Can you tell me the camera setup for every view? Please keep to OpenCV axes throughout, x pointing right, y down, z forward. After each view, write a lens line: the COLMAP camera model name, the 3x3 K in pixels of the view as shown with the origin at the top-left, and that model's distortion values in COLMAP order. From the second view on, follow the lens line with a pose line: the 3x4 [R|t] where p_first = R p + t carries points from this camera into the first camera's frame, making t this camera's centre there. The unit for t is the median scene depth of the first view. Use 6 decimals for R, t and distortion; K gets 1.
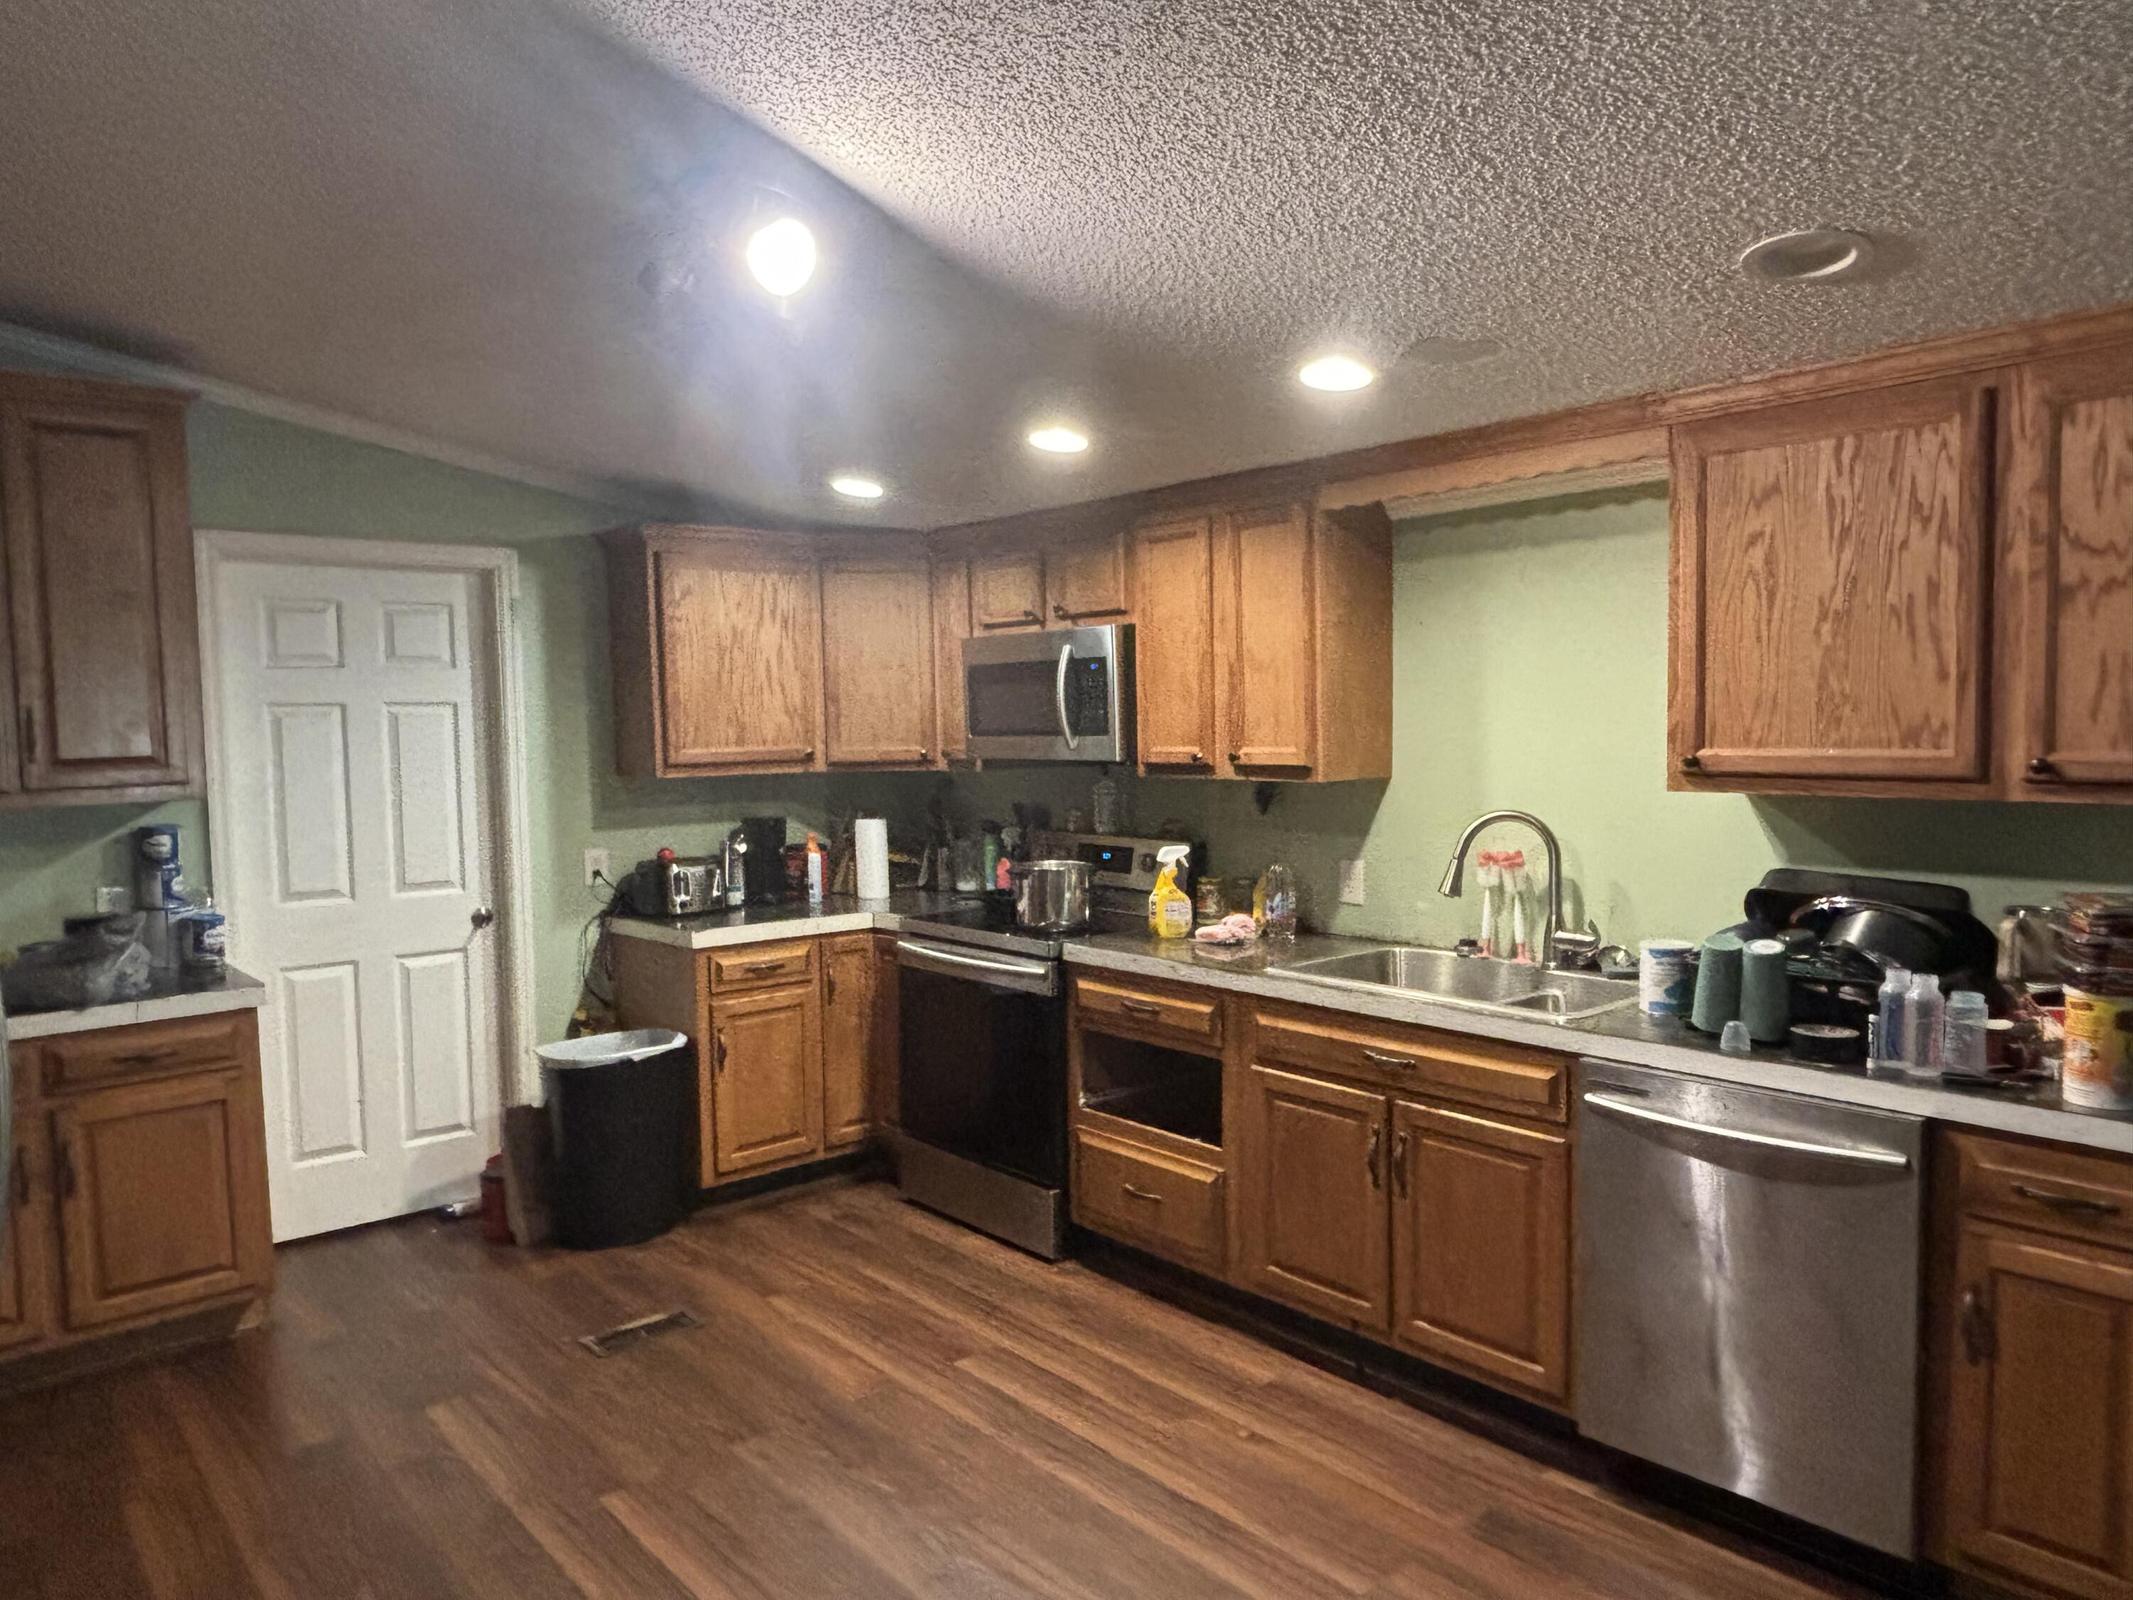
lens RADIAL K [[1429.6, 0, 1066.5], [0, 1429.6, 800.0], [0, 0, 1]] dist [0.075253, -0.097617]
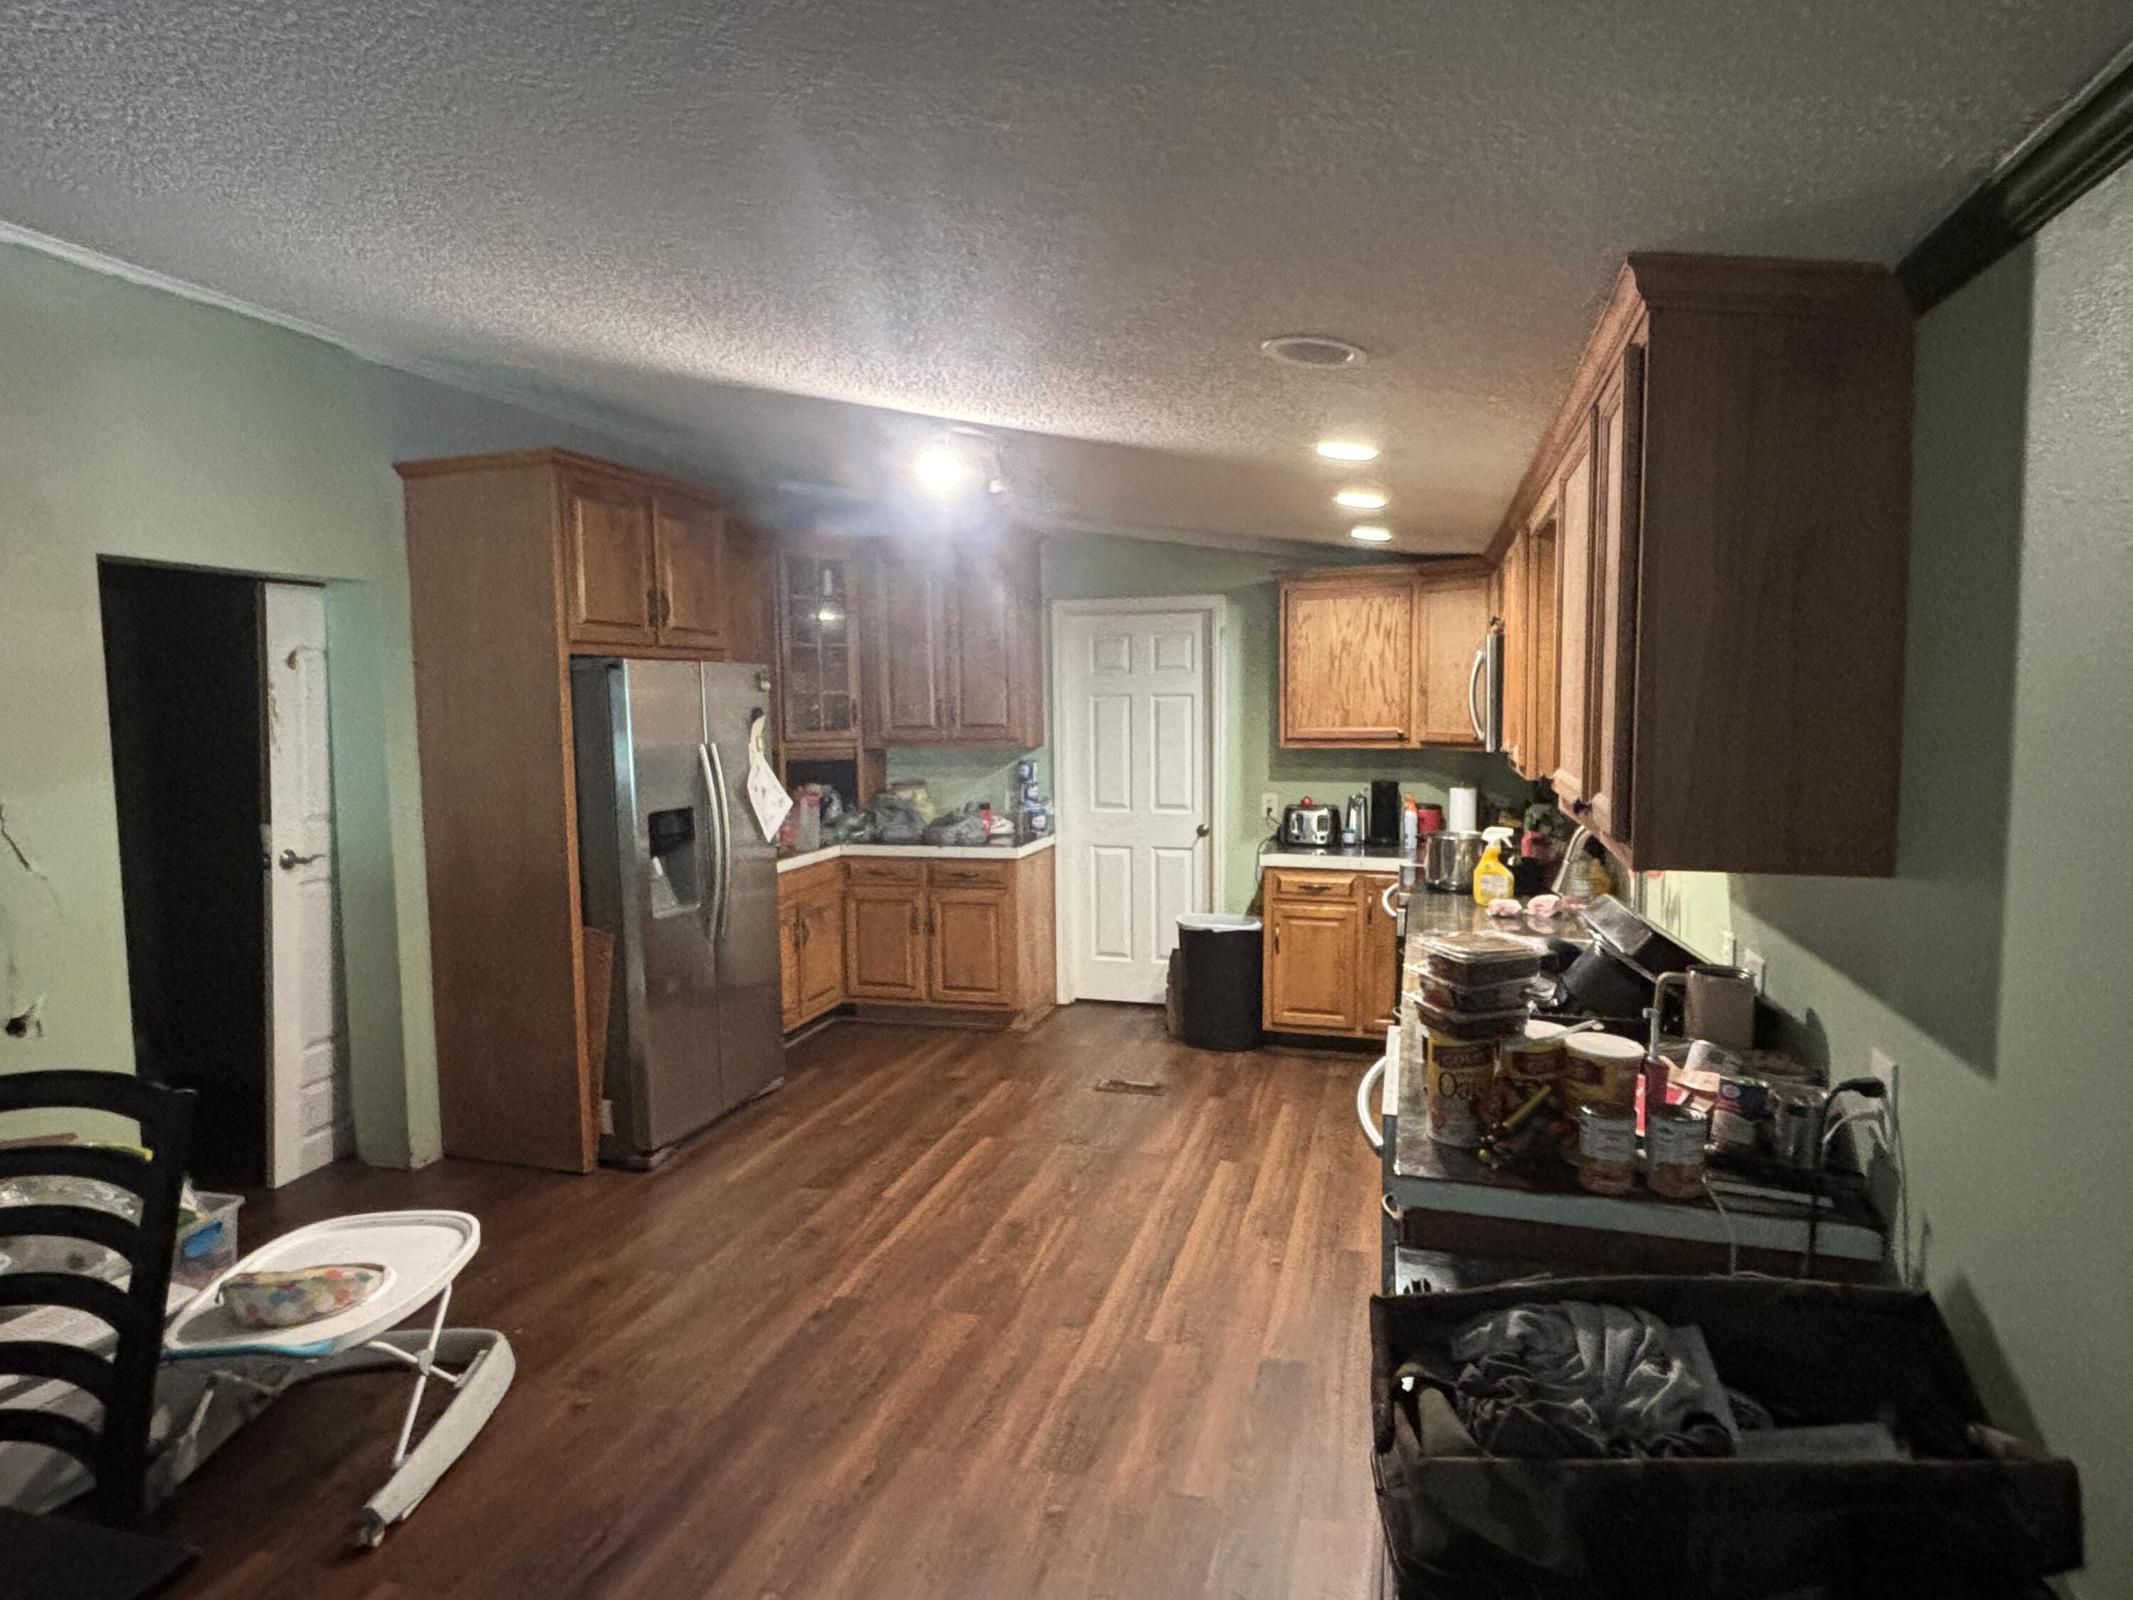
lens RADIAL K [[1213.3, 0, 1066.5], [0, 1213.3, 800.0], [0, 0, 1]] dist [0.000888, 0.000020]
pose [[0.545815, 0.083910, -0.833694, 0.625081], [-0.049555, 0.996464, 0.067849, -0.034968], [0.836439, 0.004281, 0.548043, 0.152514]]
